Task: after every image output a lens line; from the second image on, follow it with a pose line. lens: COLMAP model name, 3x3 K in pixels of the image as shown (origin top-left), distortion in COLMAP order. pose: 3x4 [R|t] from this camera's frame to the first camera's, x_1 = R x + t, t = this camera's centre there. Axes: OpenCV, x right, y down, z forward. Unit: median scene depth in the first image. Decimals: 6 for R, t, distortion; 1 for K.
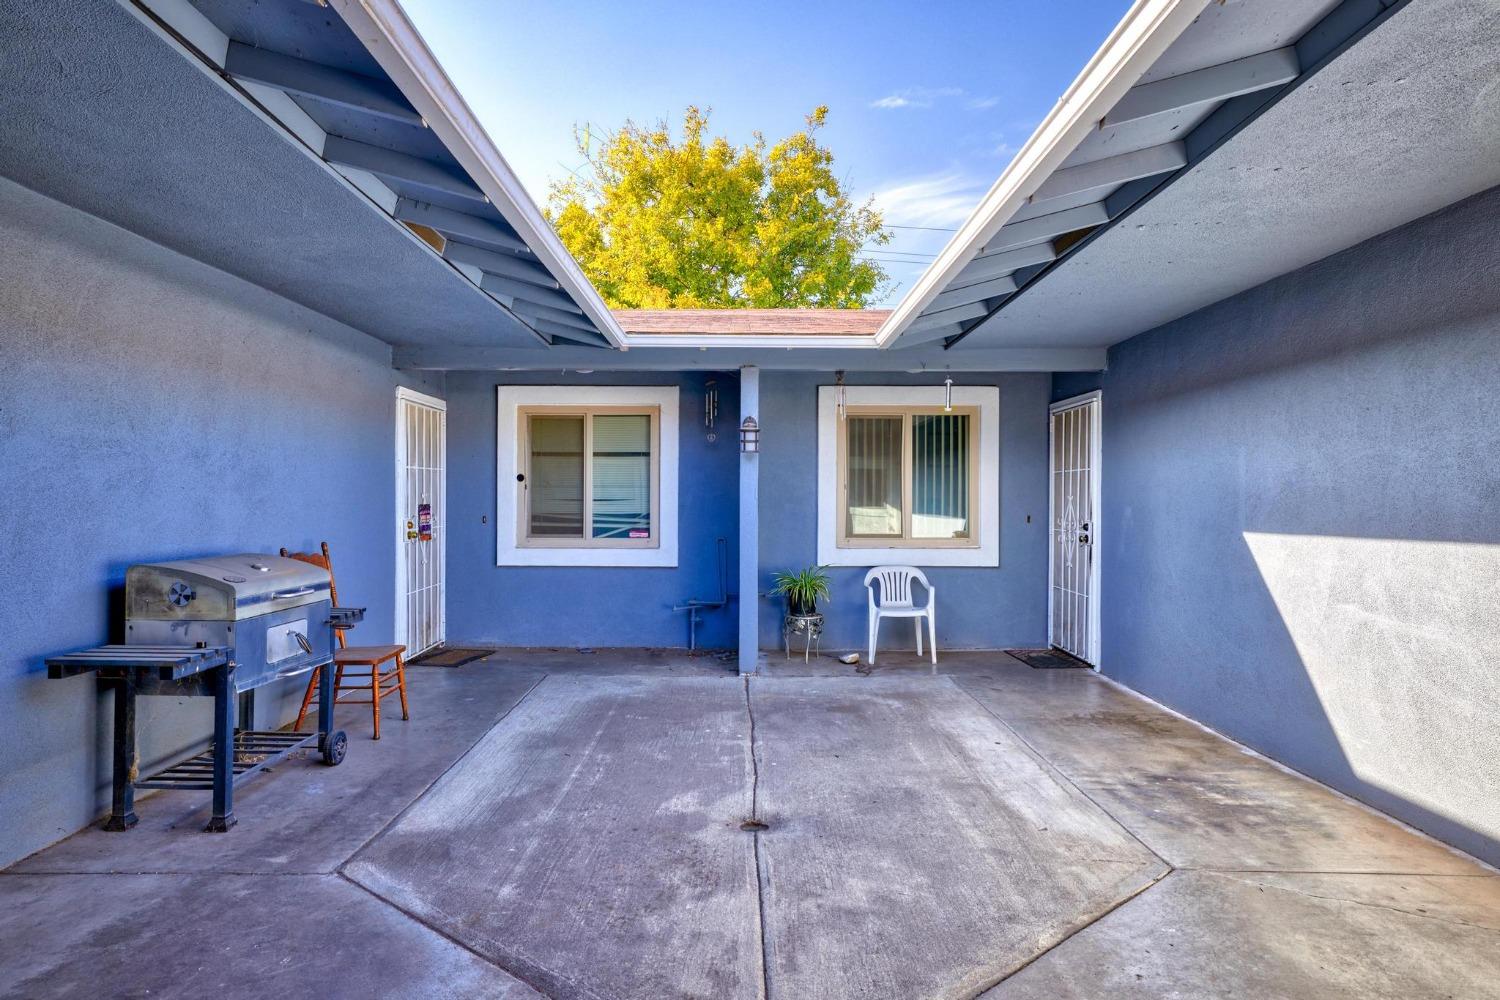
lens RADIAL K [[862.8, 0, 750.0], [0, 862.8, 500.0], [0, 0, 1]] dist [-0.001097, -0.000104]
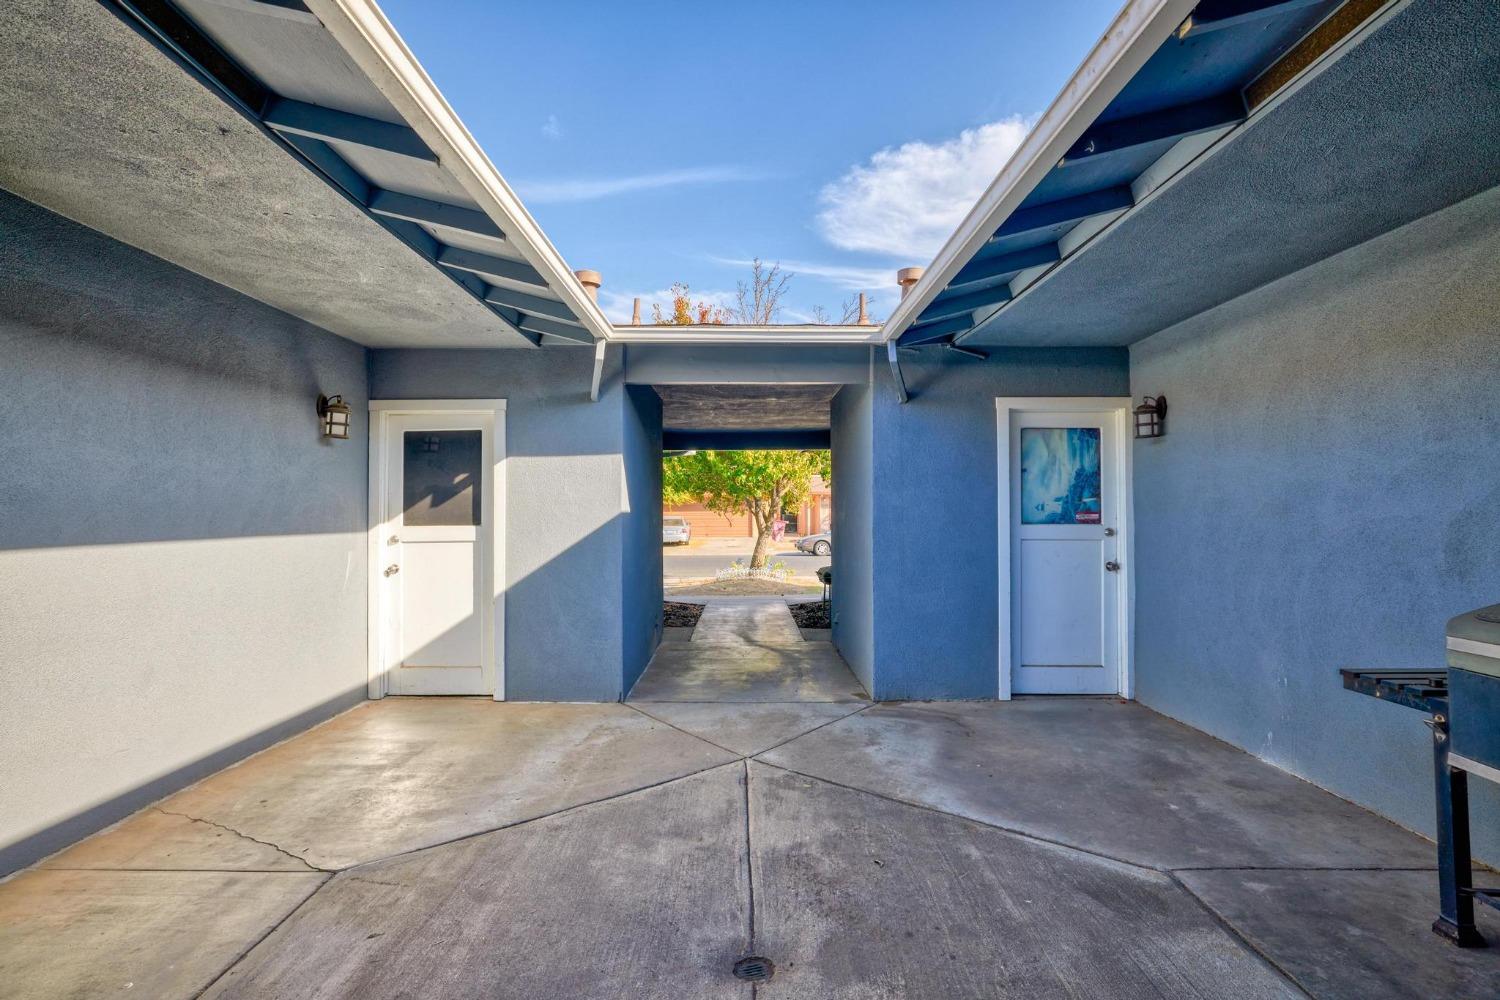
lens RADIAL K [[737.7, 0, 750.0], [0, 737.7, 500.0], [0, 0, 1]] dist [0.000080, -0.000003]
pose [[-0.999998, -0.000736, 0.001687, 0.008745], [-0.000769, 0.999814, -0.019251, 0.010800], [-0.001672, -0.019253, -0.999813, 1.960873]]
